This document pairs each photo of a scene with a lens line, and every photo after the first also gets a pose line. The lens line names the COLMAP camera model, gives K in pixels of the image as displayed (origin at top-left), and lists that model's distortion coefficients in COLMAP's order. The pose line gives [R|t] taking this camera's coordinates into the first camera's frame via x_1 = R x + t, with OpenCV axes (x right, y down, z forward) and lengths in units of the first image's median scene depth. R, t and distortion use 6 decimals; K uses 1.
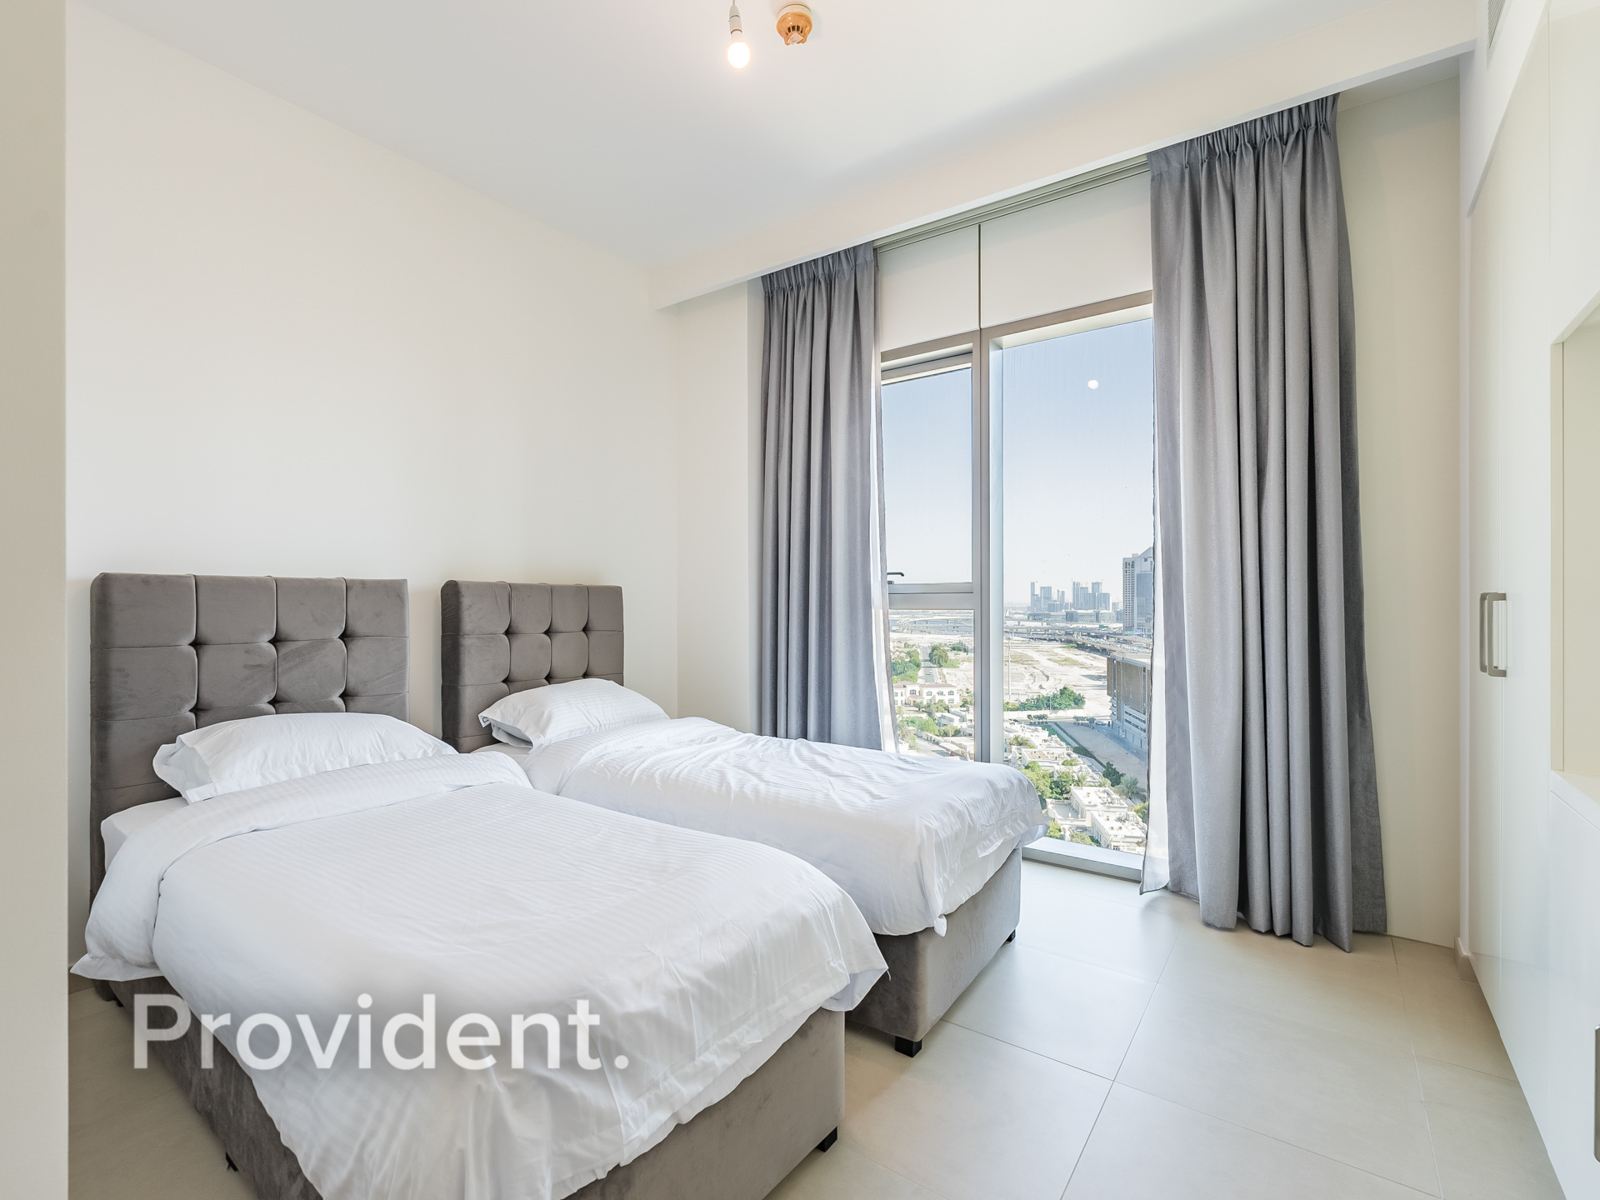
lens RADIAL K [[731.4, 0, 781.5], [0, 731.4, 627.0], [0, 0, 1]] dist [-0.001405, -0.000085]
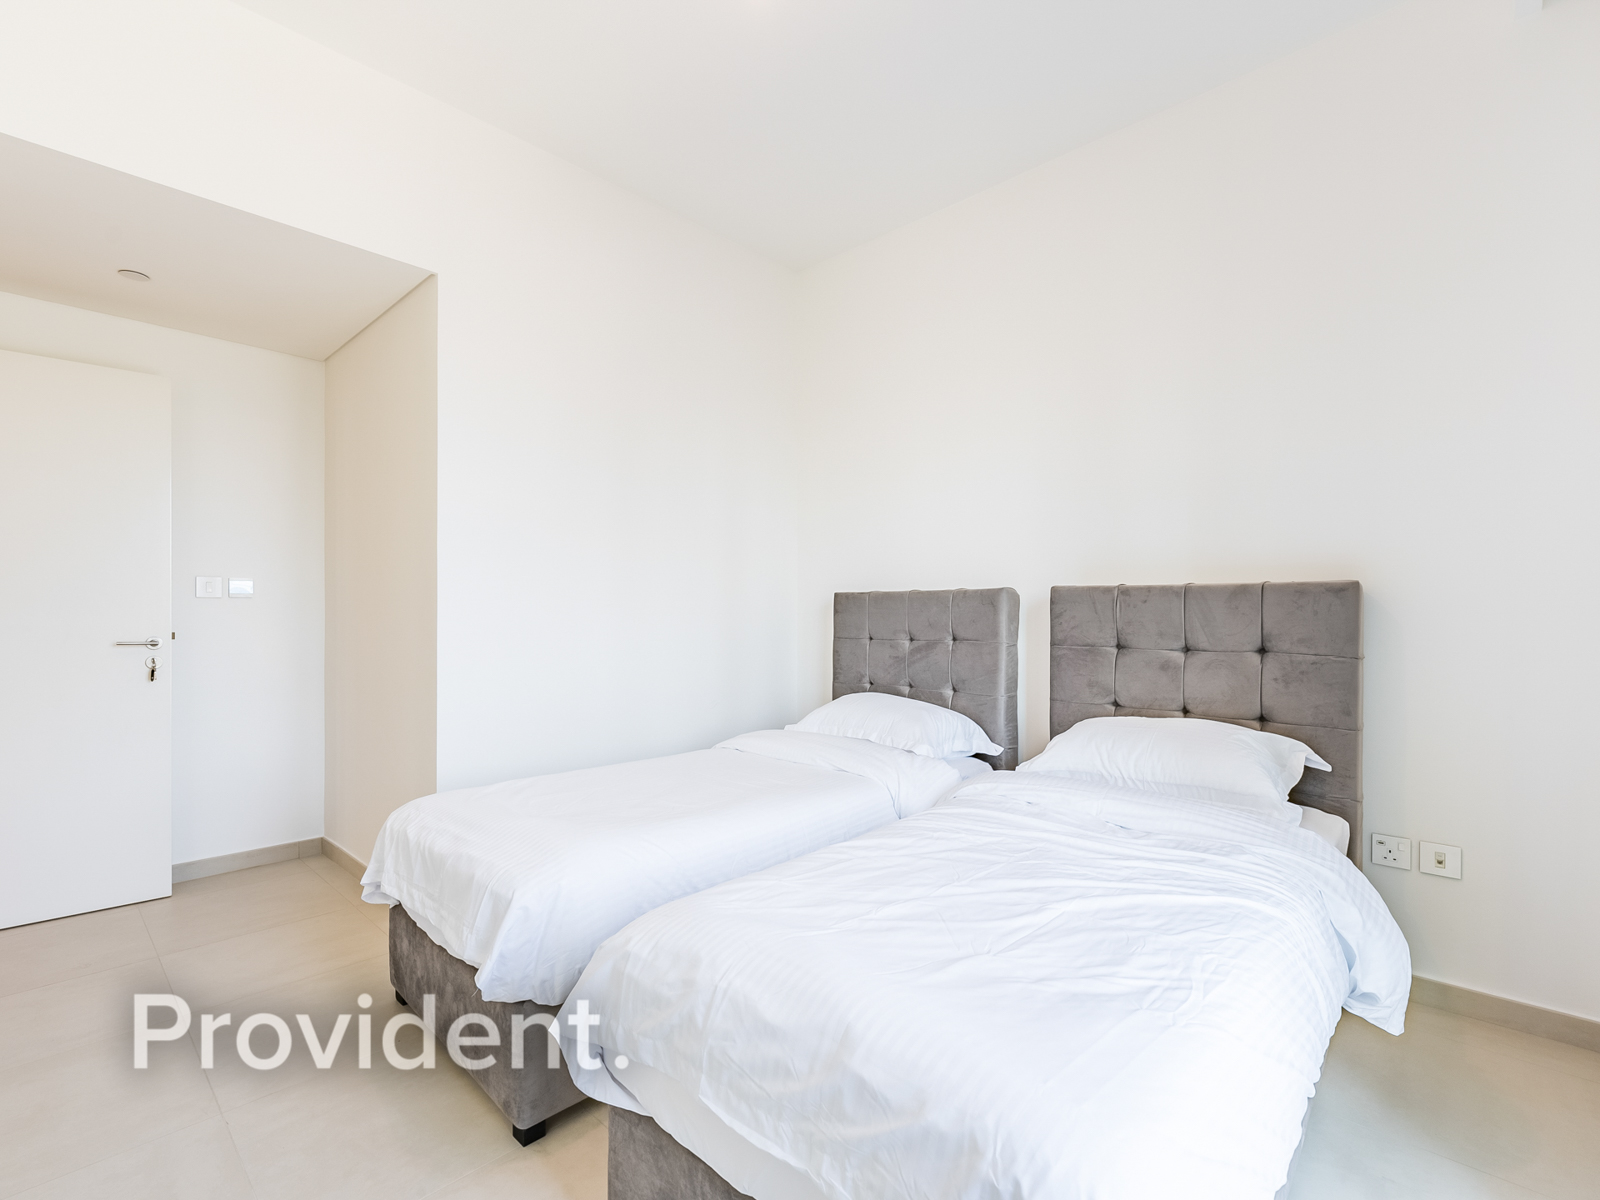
lens RADIAL K [[740.9, 0, 787.2], [0, 740.9, 603.6], [0, 0, 1]] dist [-0.000240, -0.001069]
pose [[-0.143182, -0.019595, -0.989502, 0.596050], [-0.035252, 0.999271, -0.014688, -0.016697], [0.989068, 0.032779, -0.143768, 0.868374]]
